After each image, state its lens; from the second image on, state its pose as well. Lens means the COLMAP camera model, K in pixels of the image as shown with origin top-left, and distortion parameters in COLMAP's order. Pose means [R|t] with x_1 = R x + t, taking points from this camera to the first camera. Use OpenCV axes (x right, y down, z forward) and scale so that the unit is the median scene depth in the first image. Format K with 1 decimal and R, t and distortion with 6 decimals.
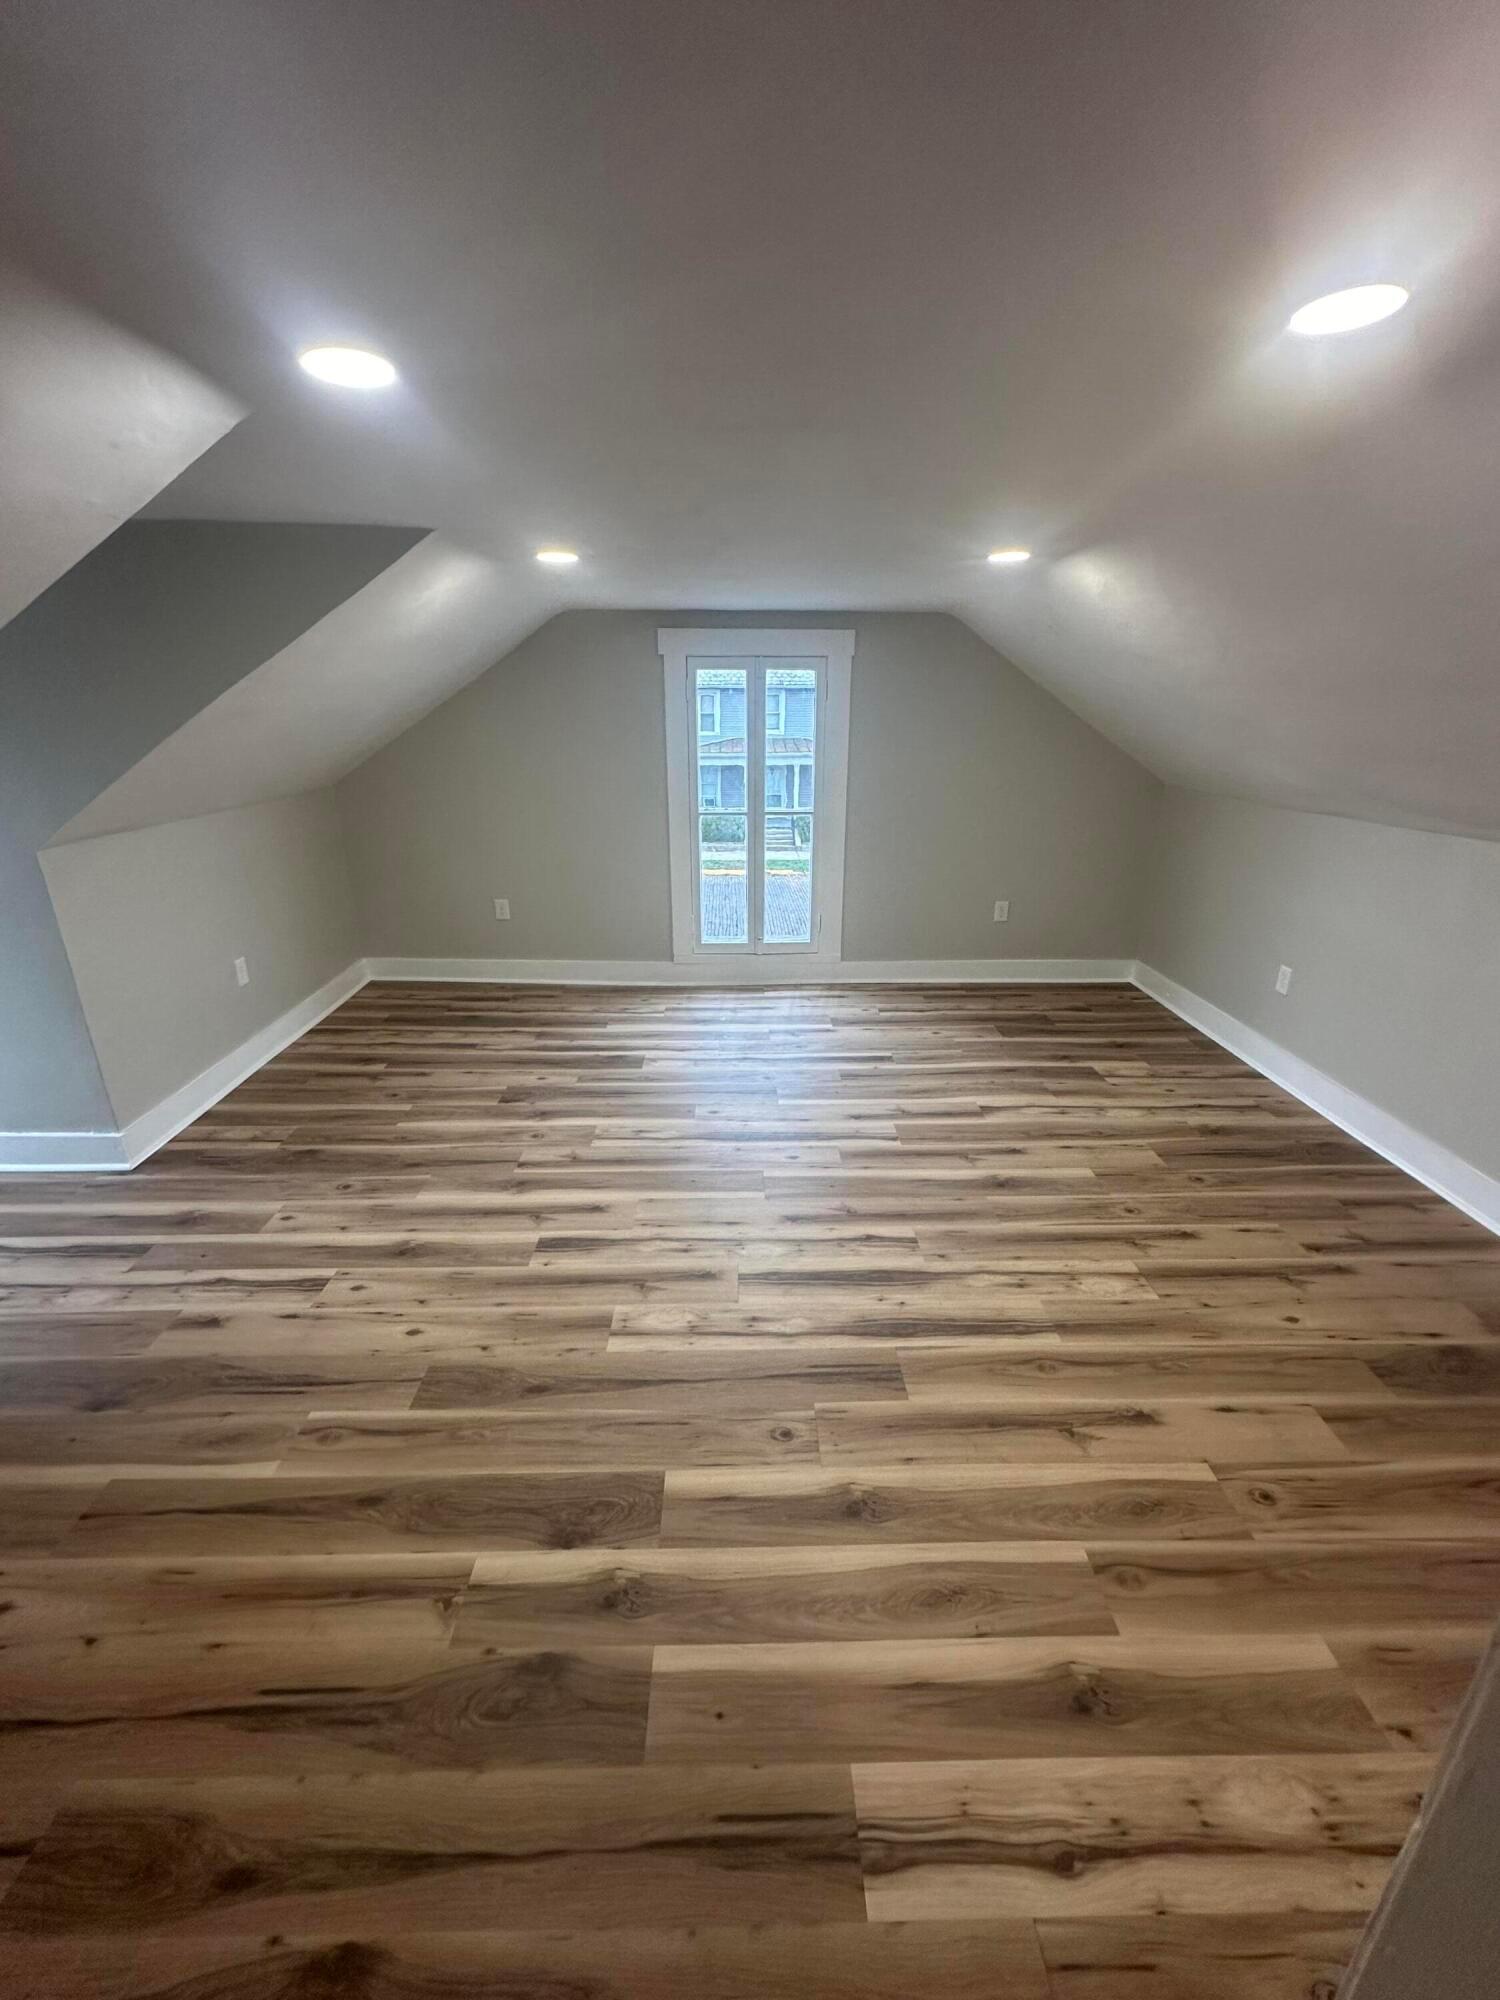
lens RADIAL K [[797.7, 0, 750.0], [0, 797.7, 1000.0], [0, 0, 1]] dist [-0.003424, 0.000810]
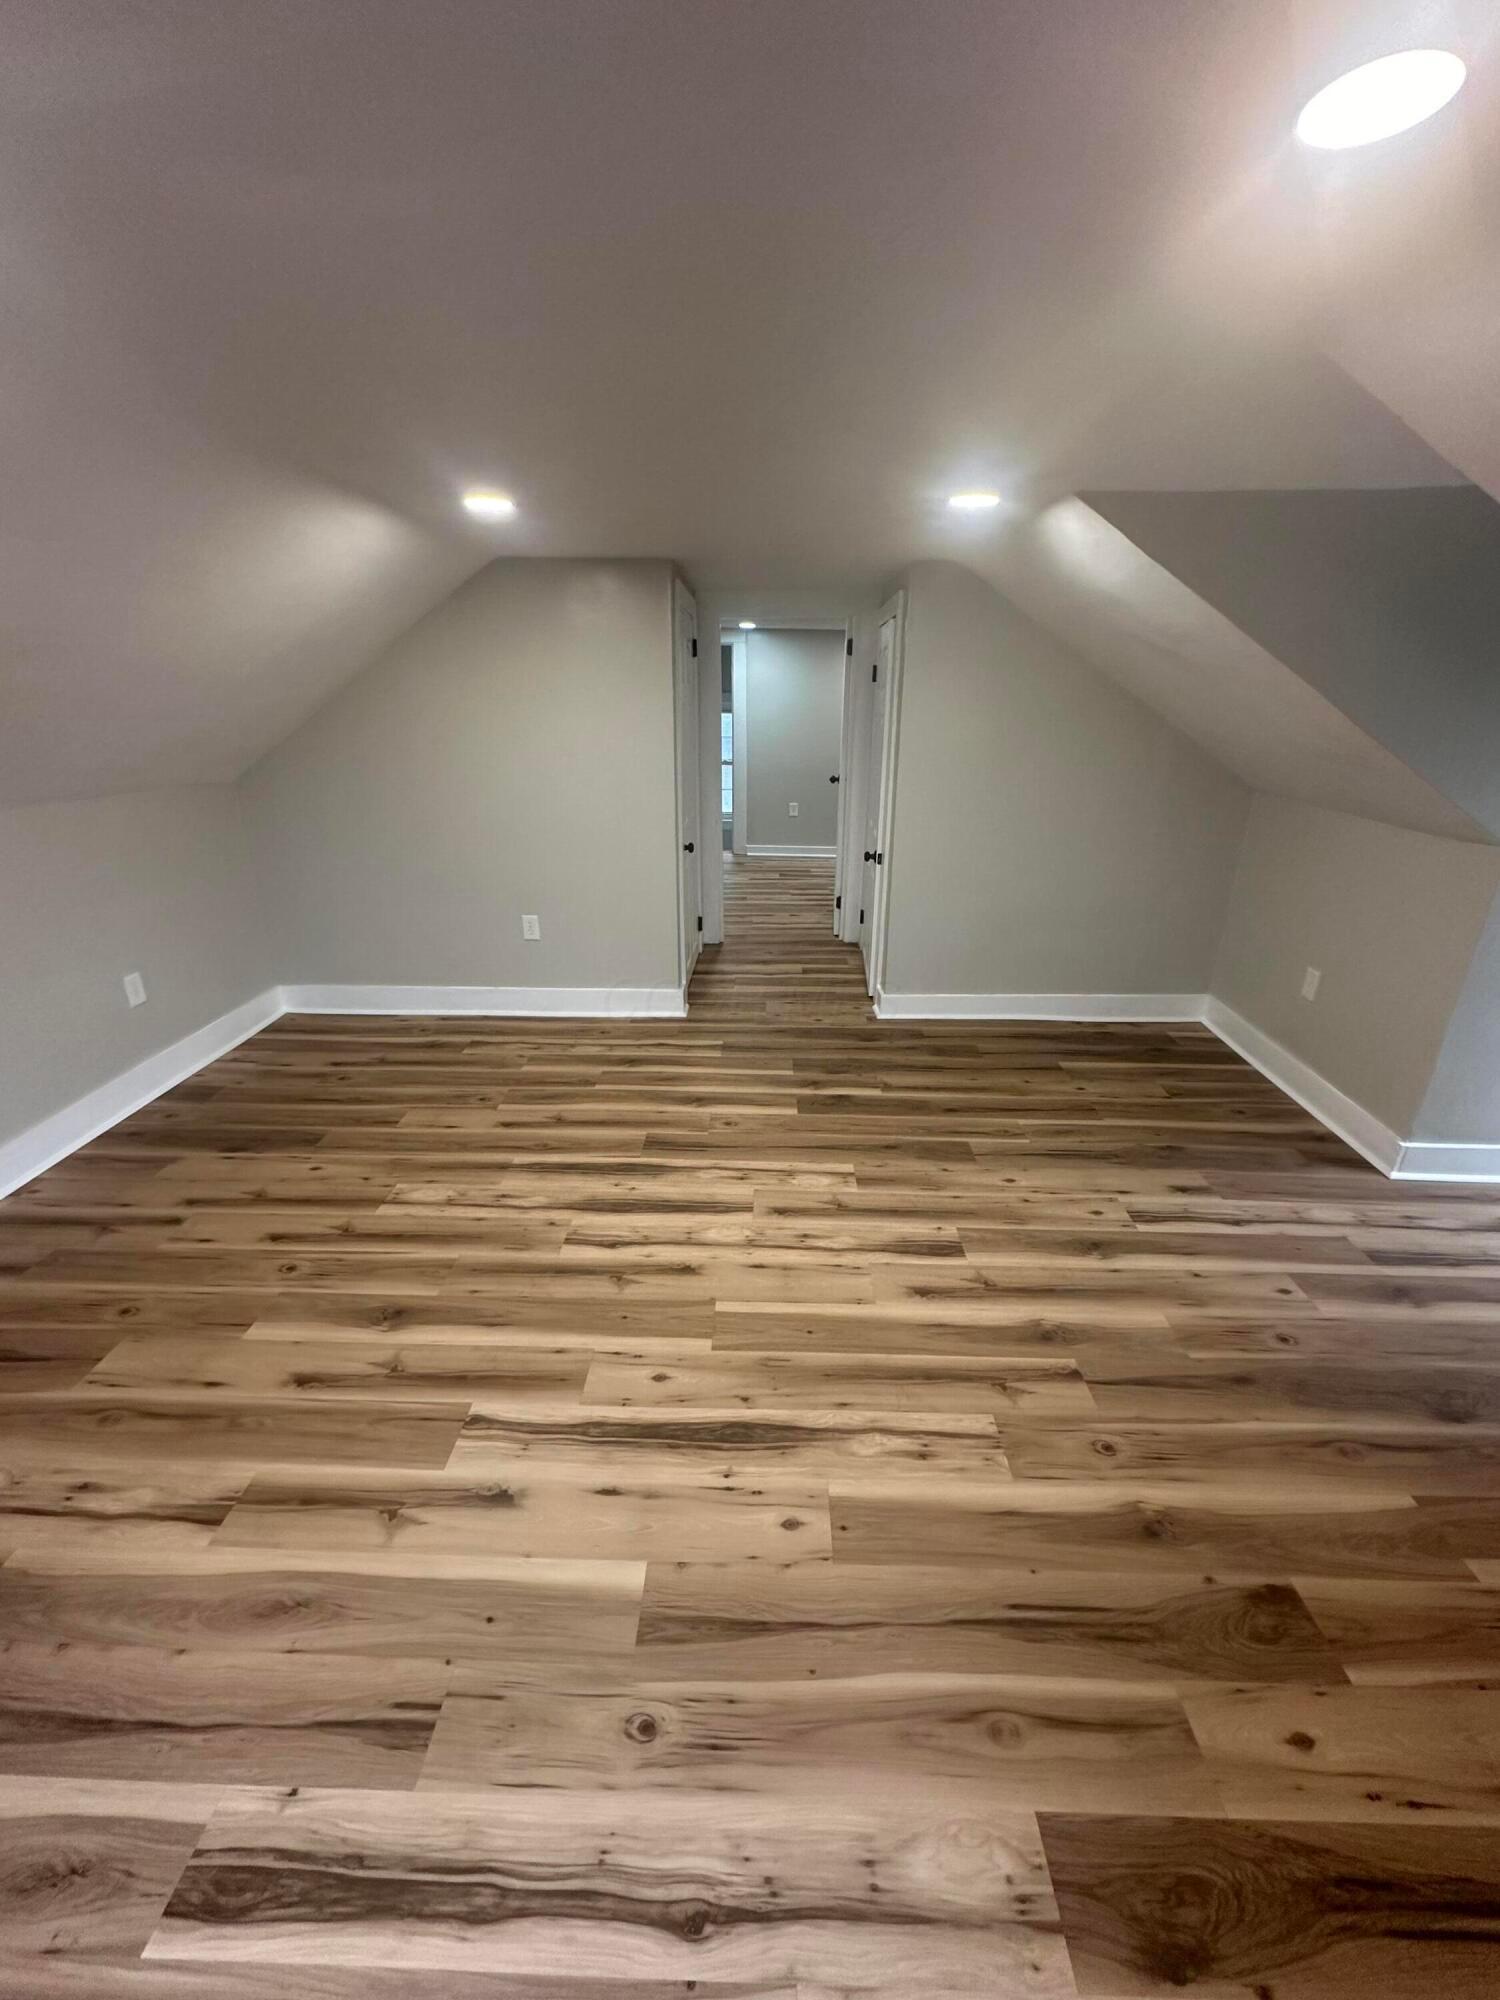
lens RADIAL K [[797.7, 0, 750.0], [0, 797.7, 1000.0], [0, 0, 1]] dist [-0.003424, 0.000810]
pose [[-0.999037, -0.023950, 0.036752, -0.042874], [0.005447, 0.763599, 0.645668, -0.567581], [-0.043528, 0.645246, -0.762734, 1.630236]]
